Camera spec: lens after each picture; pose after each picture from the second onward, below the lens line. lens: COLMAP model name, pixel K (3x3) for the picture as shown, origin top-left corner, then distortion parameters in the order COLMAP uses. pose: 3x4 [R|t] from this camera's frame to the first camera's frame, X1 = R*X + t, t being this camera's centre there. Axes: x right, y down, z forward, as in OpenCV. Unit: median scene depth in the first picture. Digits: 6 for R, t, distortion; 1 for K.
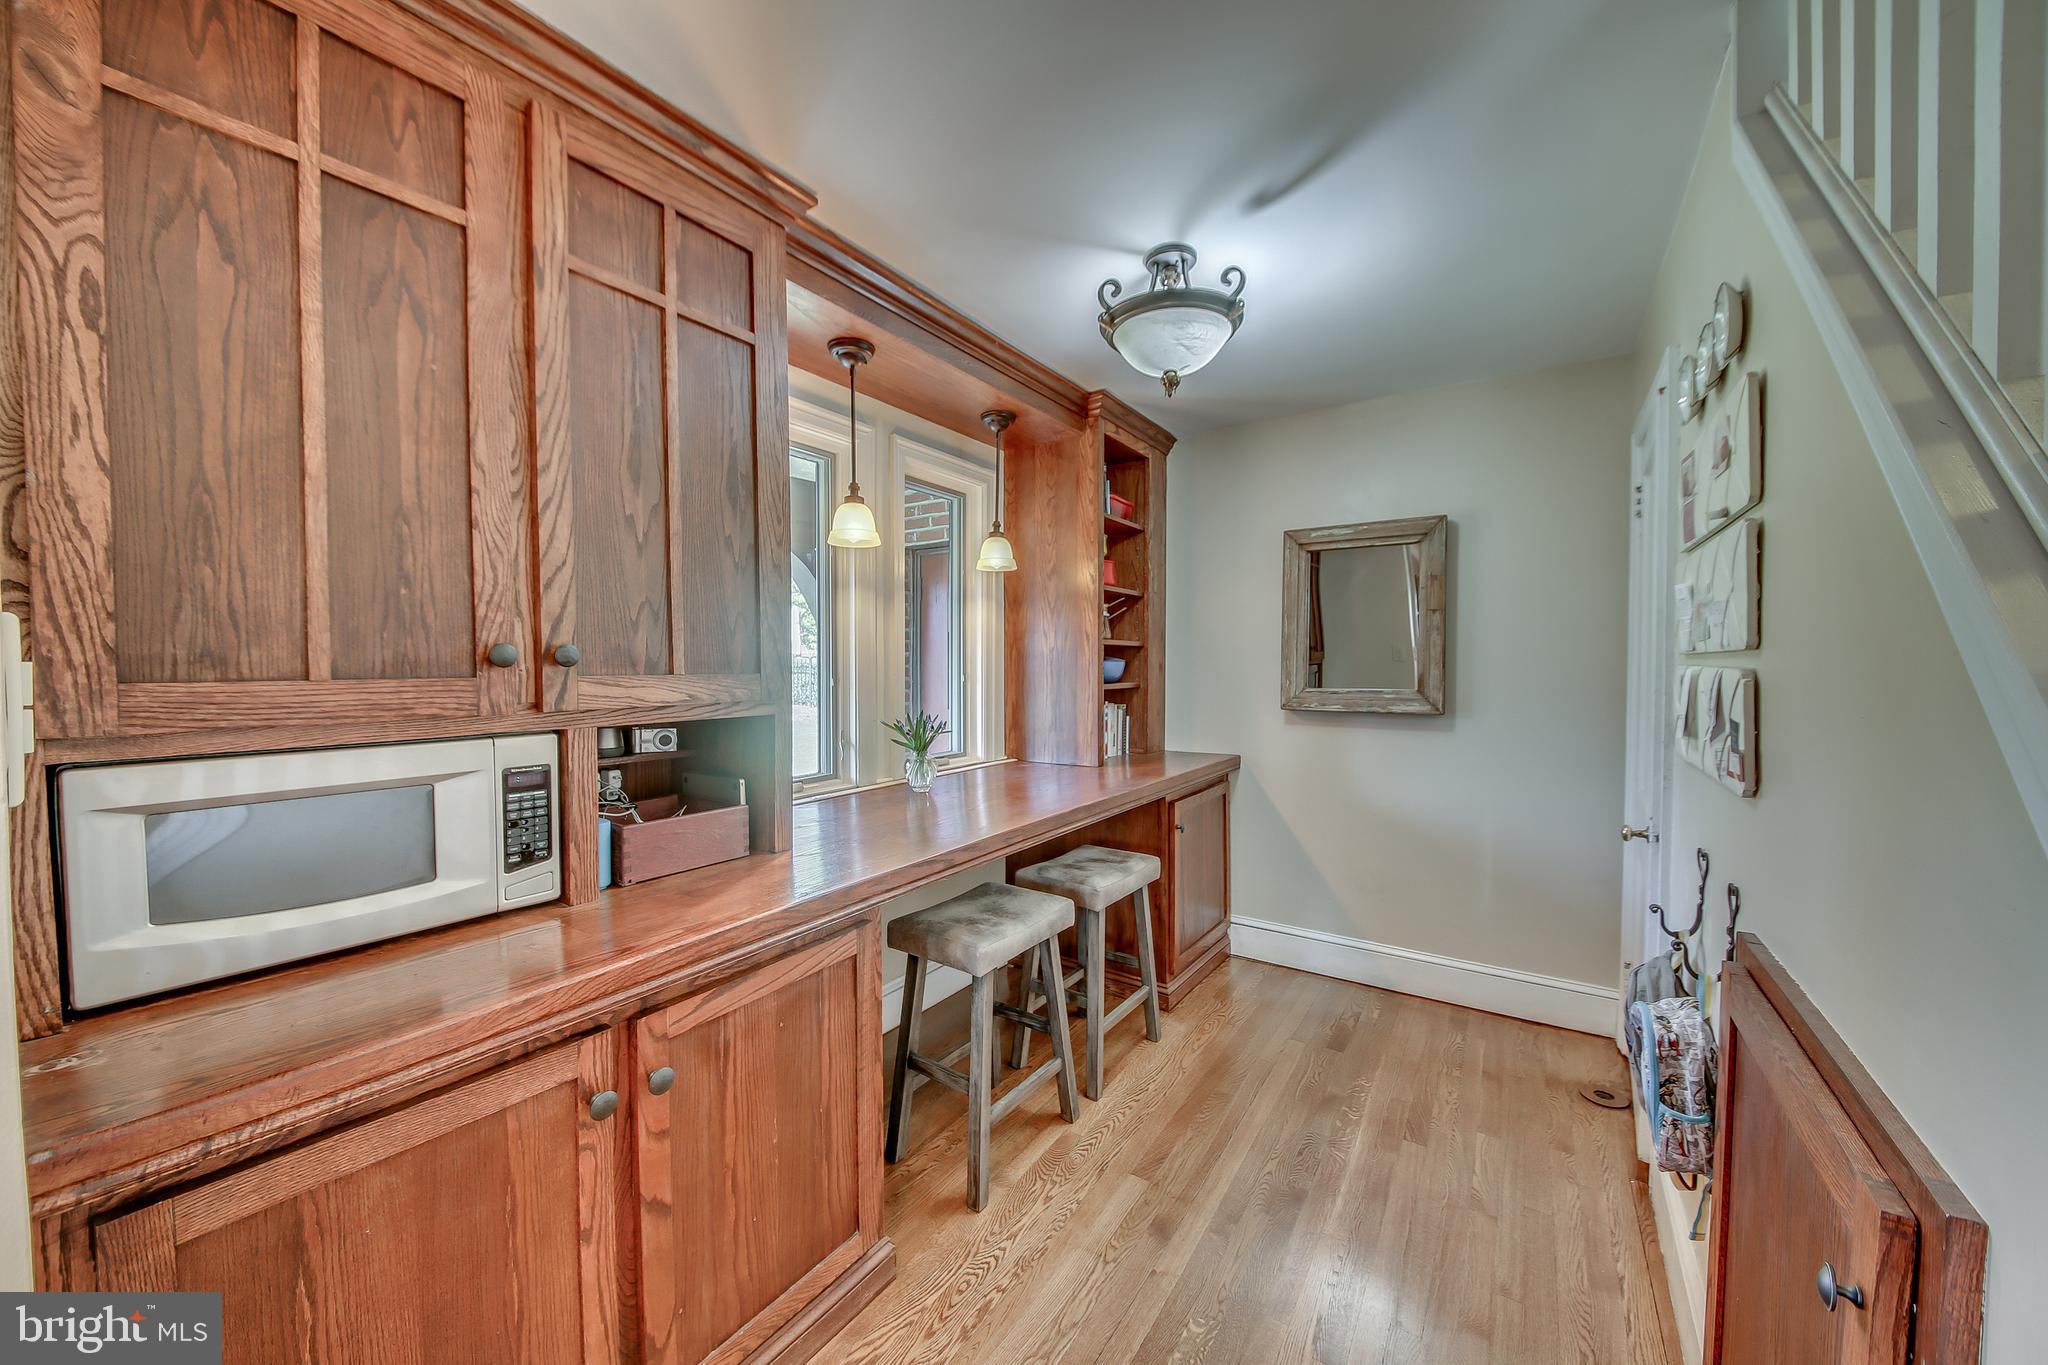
lens RADIAL K [[774.6, 0, 1007.7], [0, 774.6, 668.5], [0, 0, 1]] dist [0.016169, -0.004018]
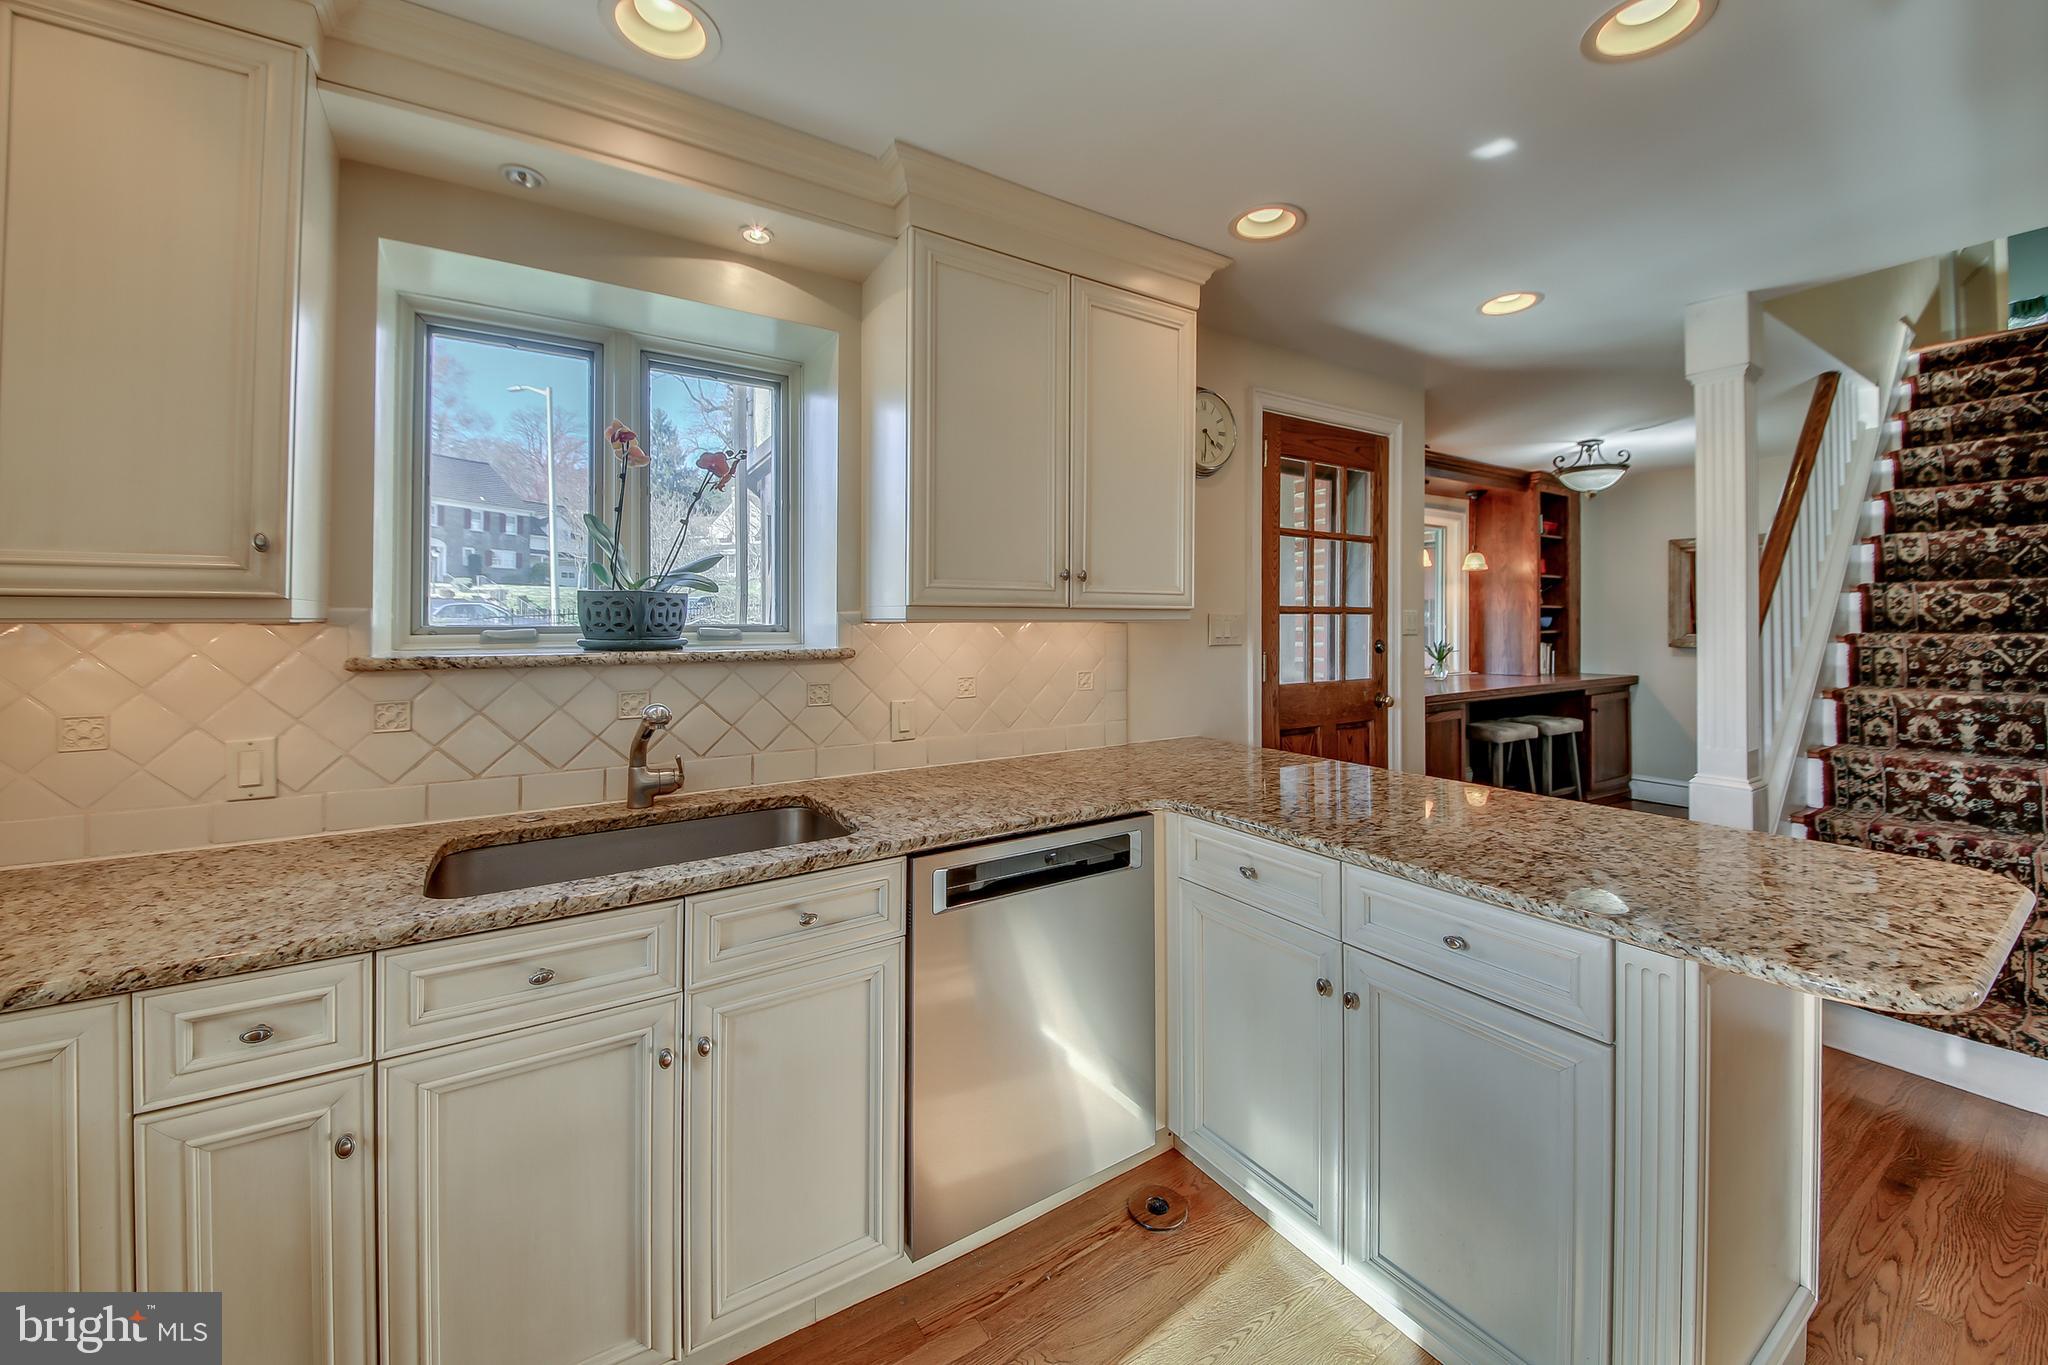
lens RADIAL K [[774.6, 0, 1000.4], [0, 774.6, 607.3], [0, 0, 1]] dist [0.016169, -0.004018]
pose [[0.915843, -0.001136, -0.401536, -0.292557], [-0.007565, 0.999770, -0.020083, 0.012470], [0.401466, 0.021431, 0.915623, -1.142521]]
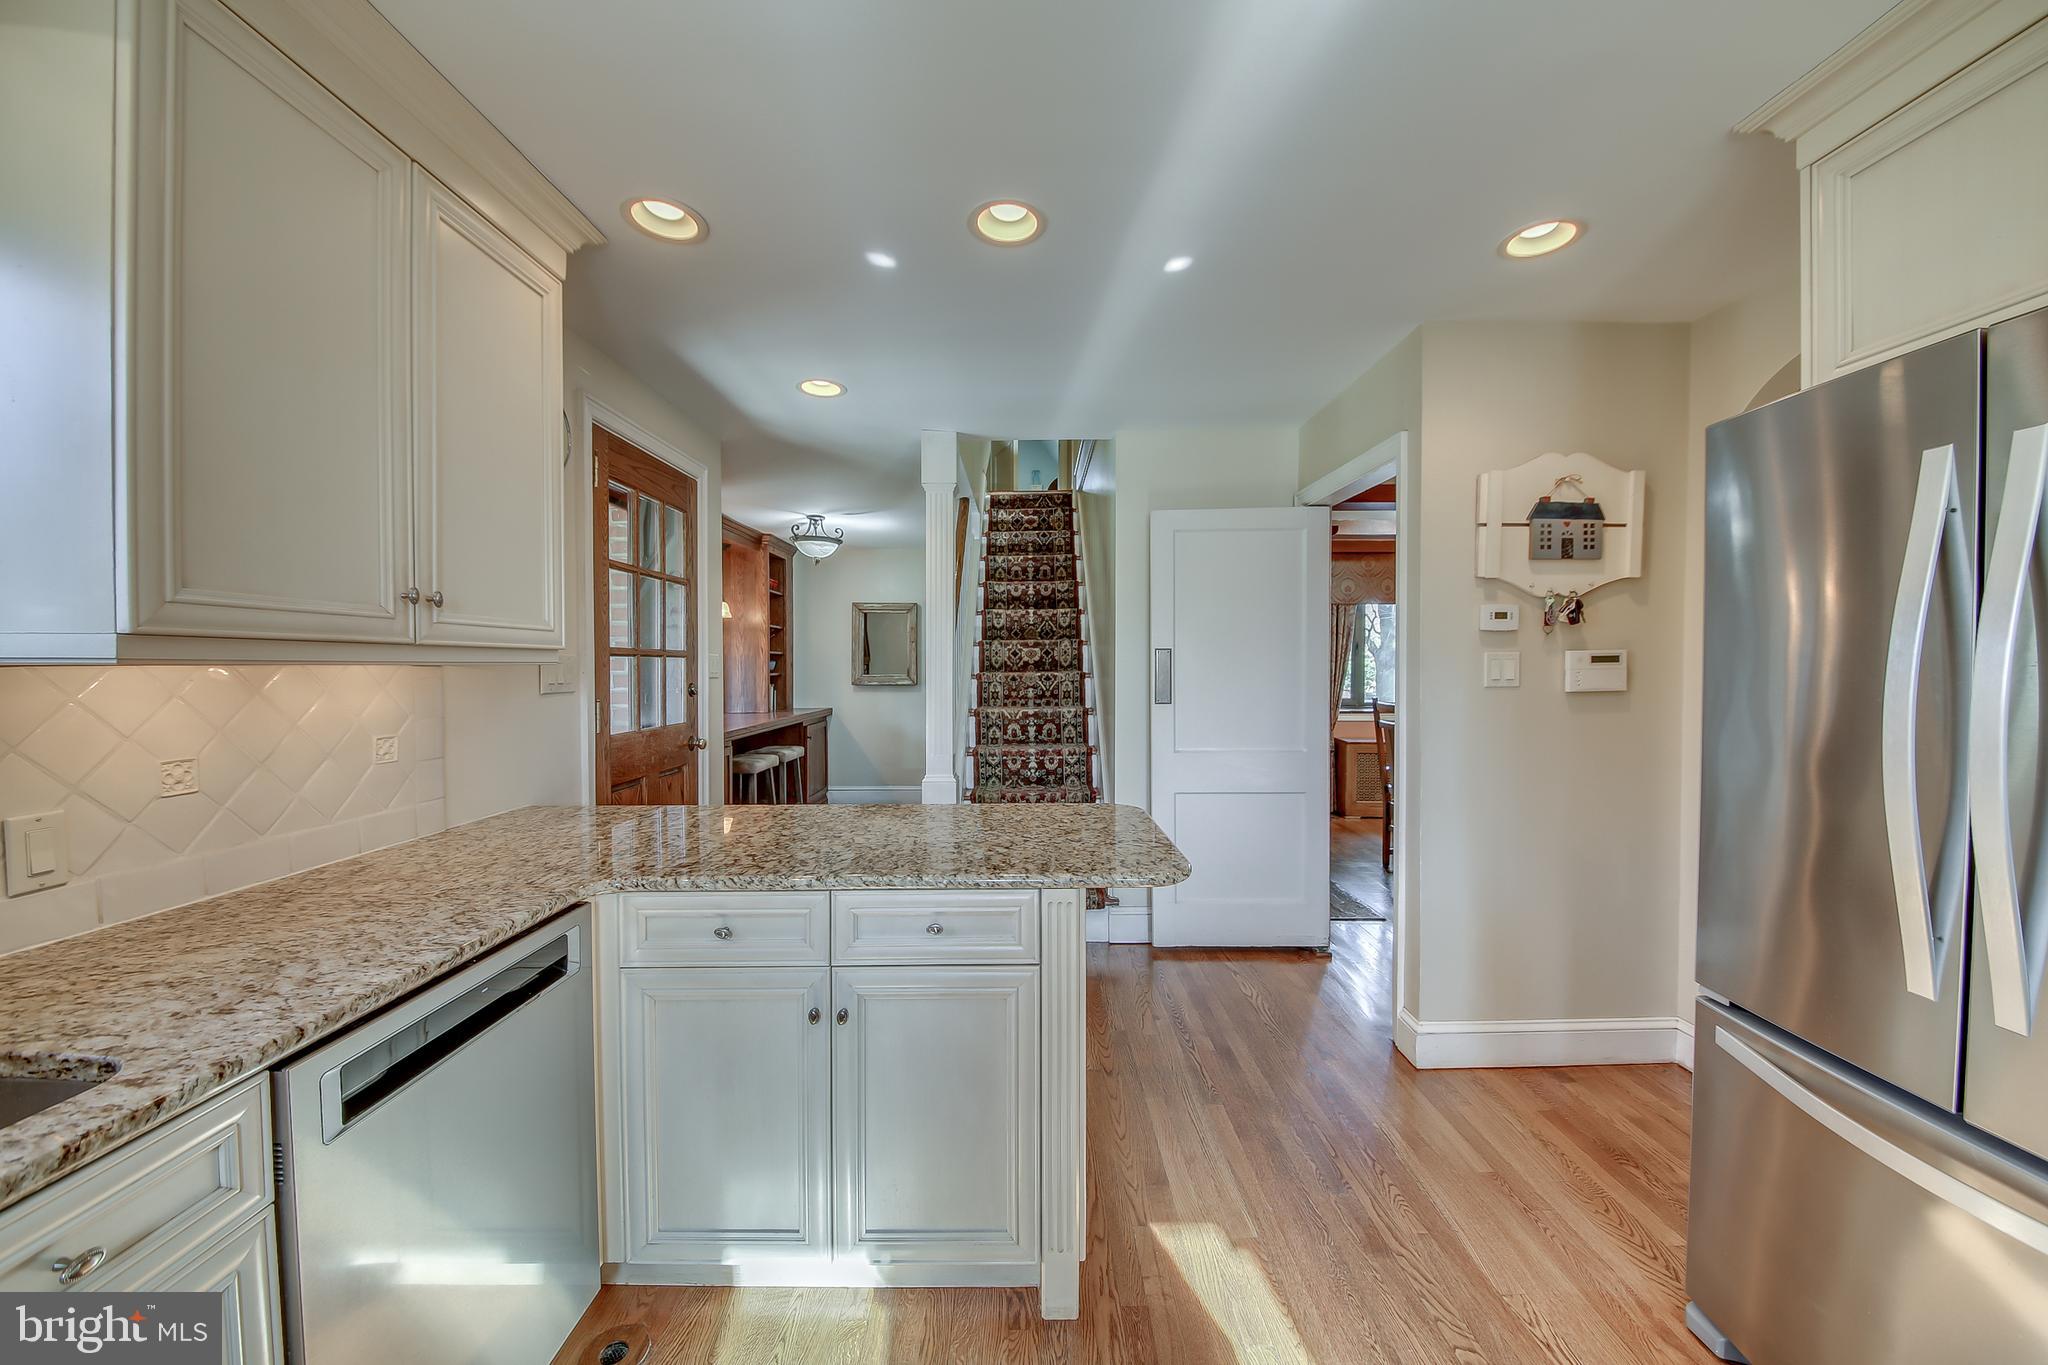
lens RADIAL K [[774.6, 0, 1043.0], [0, 774.6, 684.1], [0, 0, 1]] dist [0.016169, -0.004018]
pose [[0.824457, -0.007567, 0.565874, -0.441928], [-0.002059, 0.999864, 0.016371, 0.014180], [-0.565921, -0.014663, 0.824329, -1.111697]]
